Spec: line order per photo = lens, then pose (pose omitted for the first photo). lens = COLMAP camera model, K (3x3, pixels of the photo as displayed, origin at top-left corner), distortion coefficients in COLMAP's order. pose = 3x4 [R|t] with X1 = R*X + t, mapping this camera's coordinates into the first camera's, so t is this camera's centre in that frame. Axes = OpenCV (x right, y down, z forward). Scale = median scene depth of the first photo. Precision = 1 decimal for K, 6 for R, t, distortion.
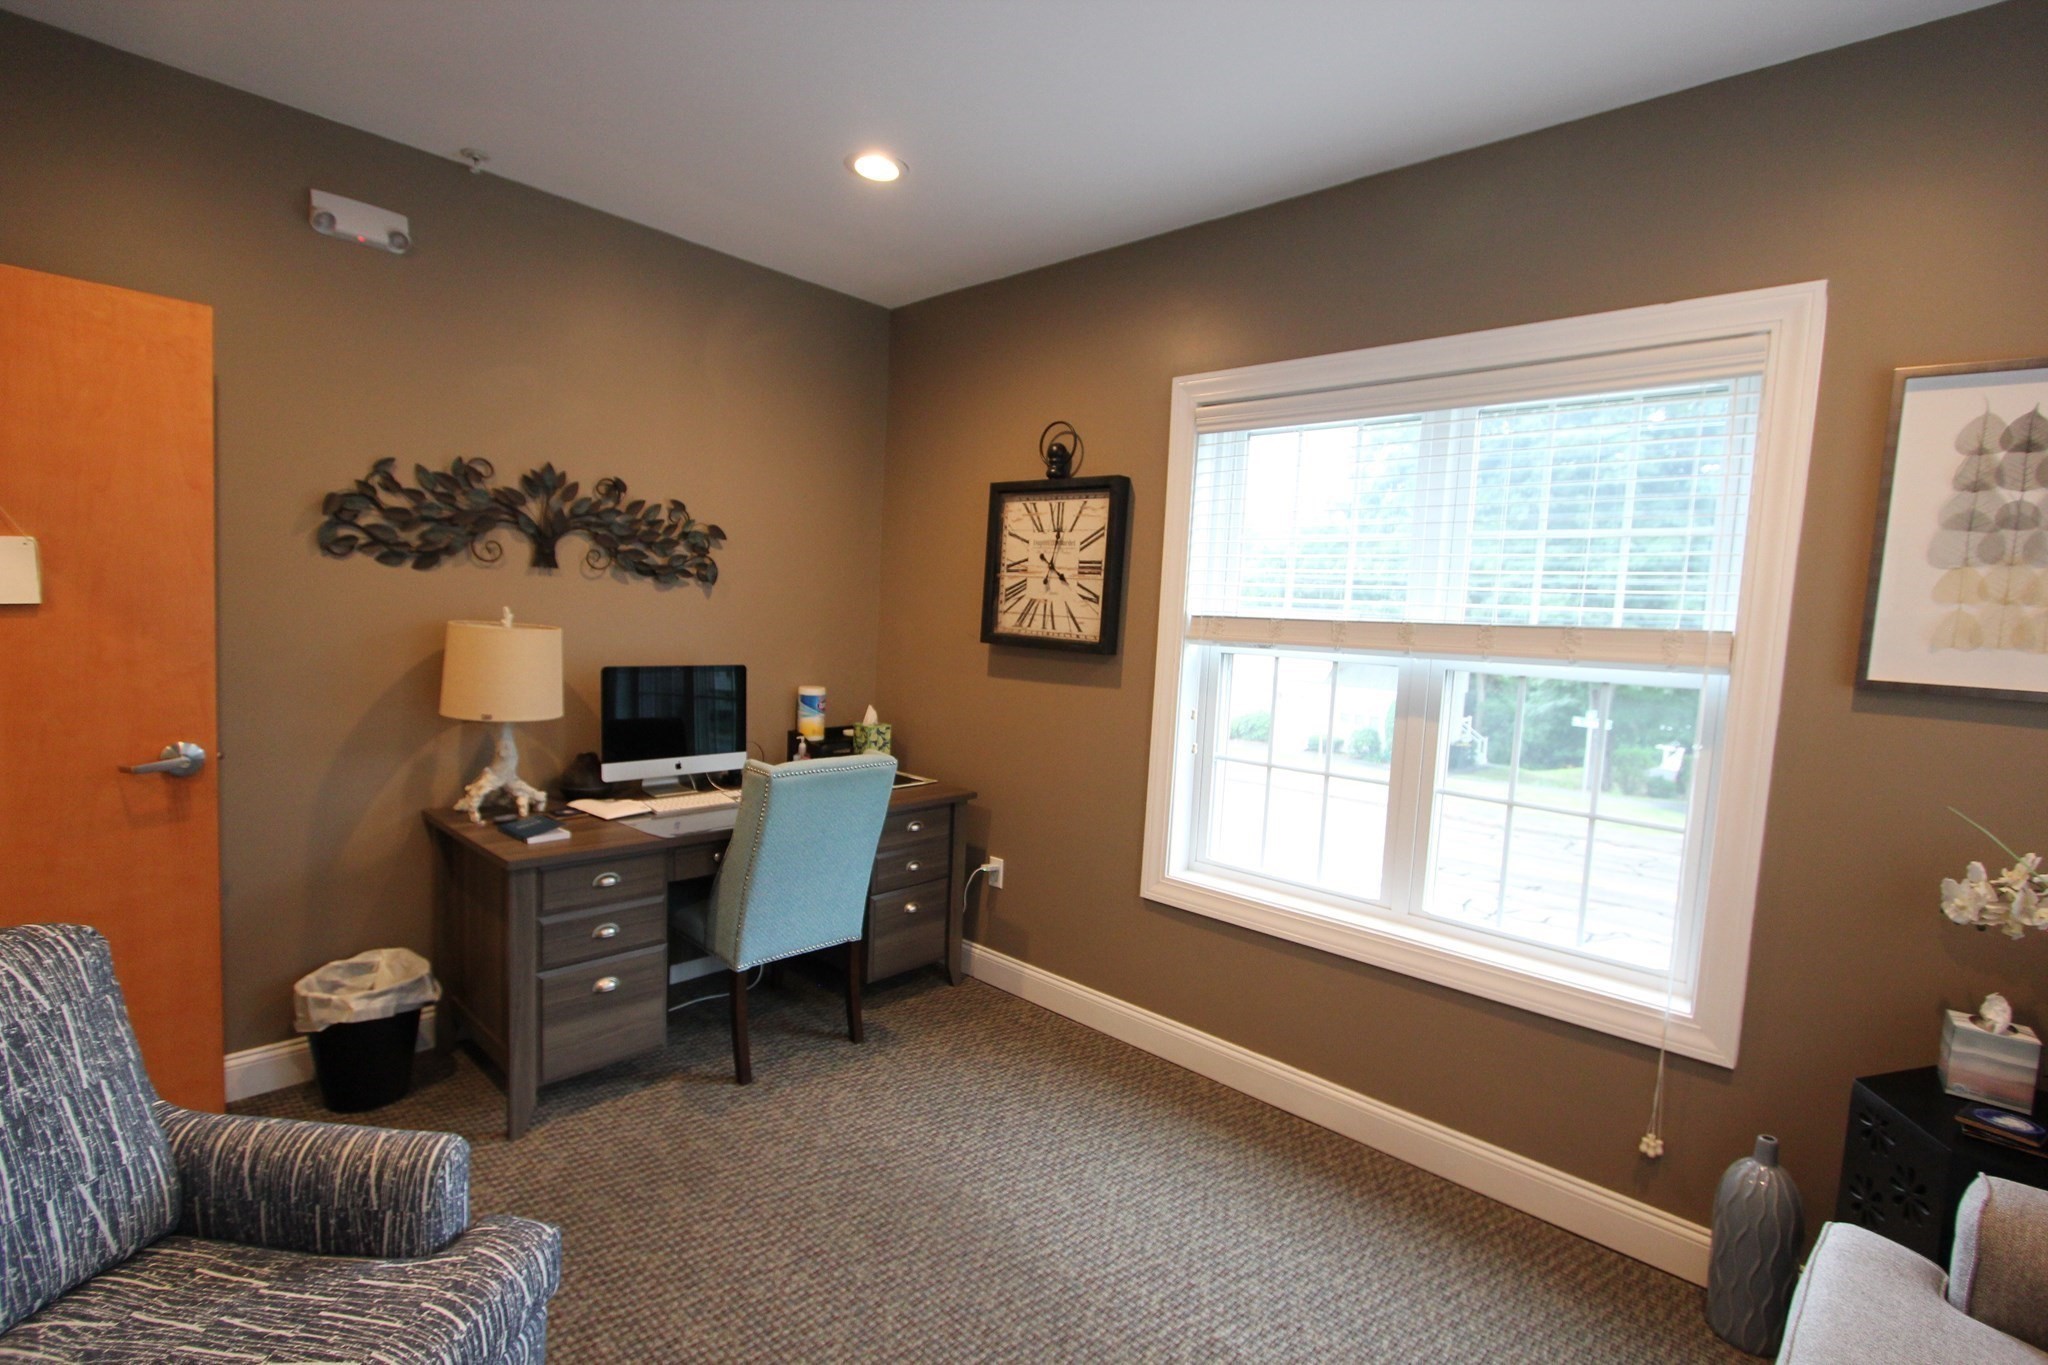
lens RADIAL K [[951.5, 0, 1024.0], [0, 951.5, 682.5], [0, 0, 1]] dist [-0.003483, -0.000120]
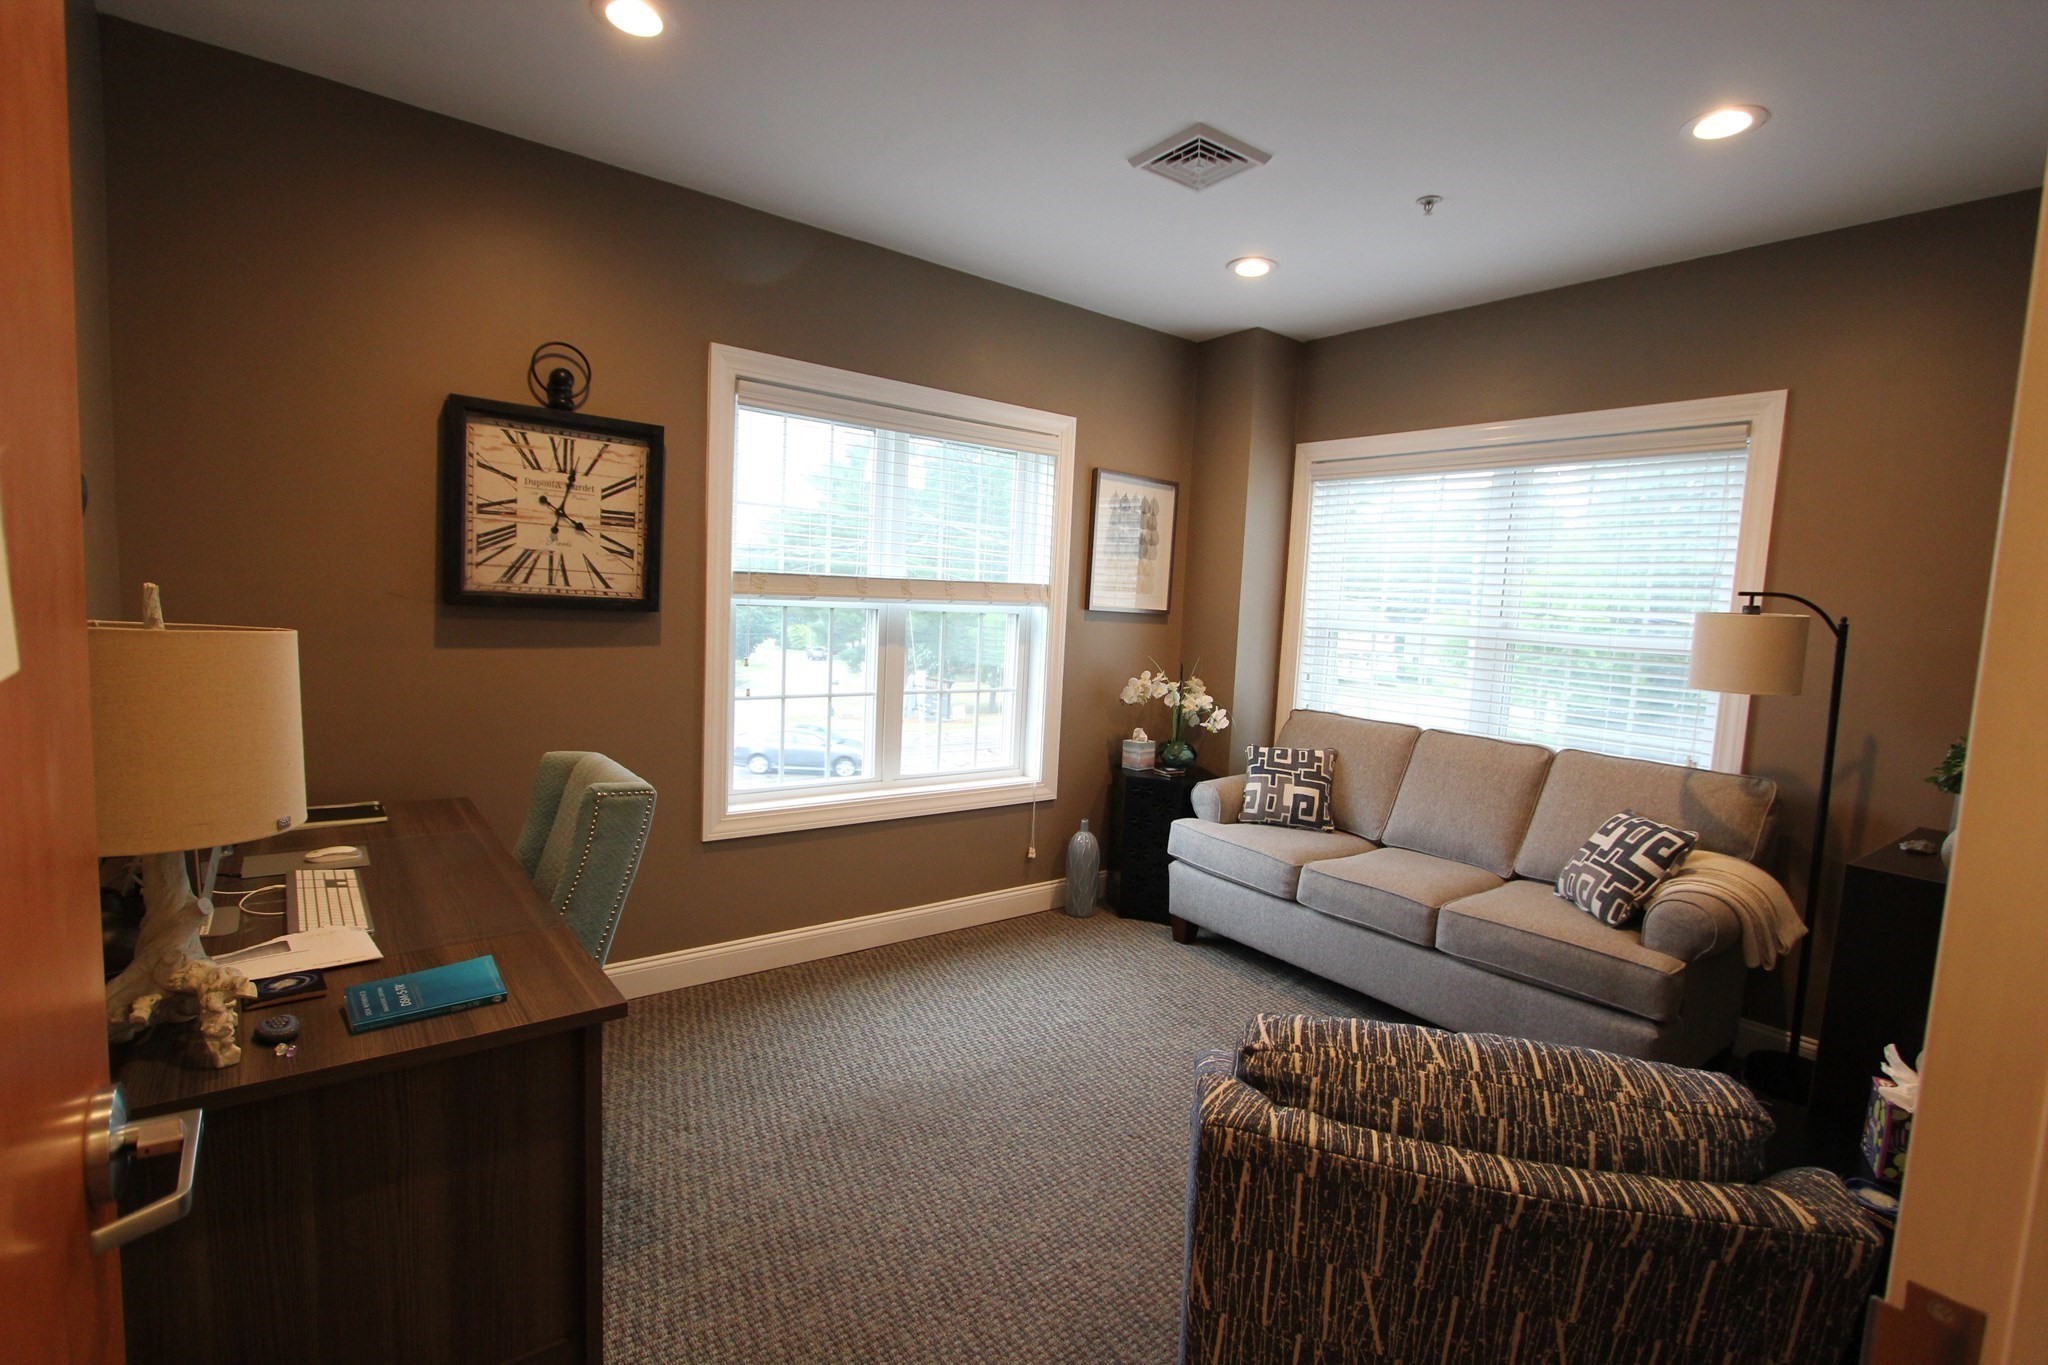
lens RADIAL K [[951.5, 0, 1024.0], [0, 951.5, 682.5], [0, 0, 1]] dist [-0.003483, -0.000120]
pose [[0.169670, -0.128291, 0.977115, -0.783898], [0.036517, 0.991628, 0.123856, -0.062312], [-0.984824, 0.014667, 0.172934, 0.450045]]
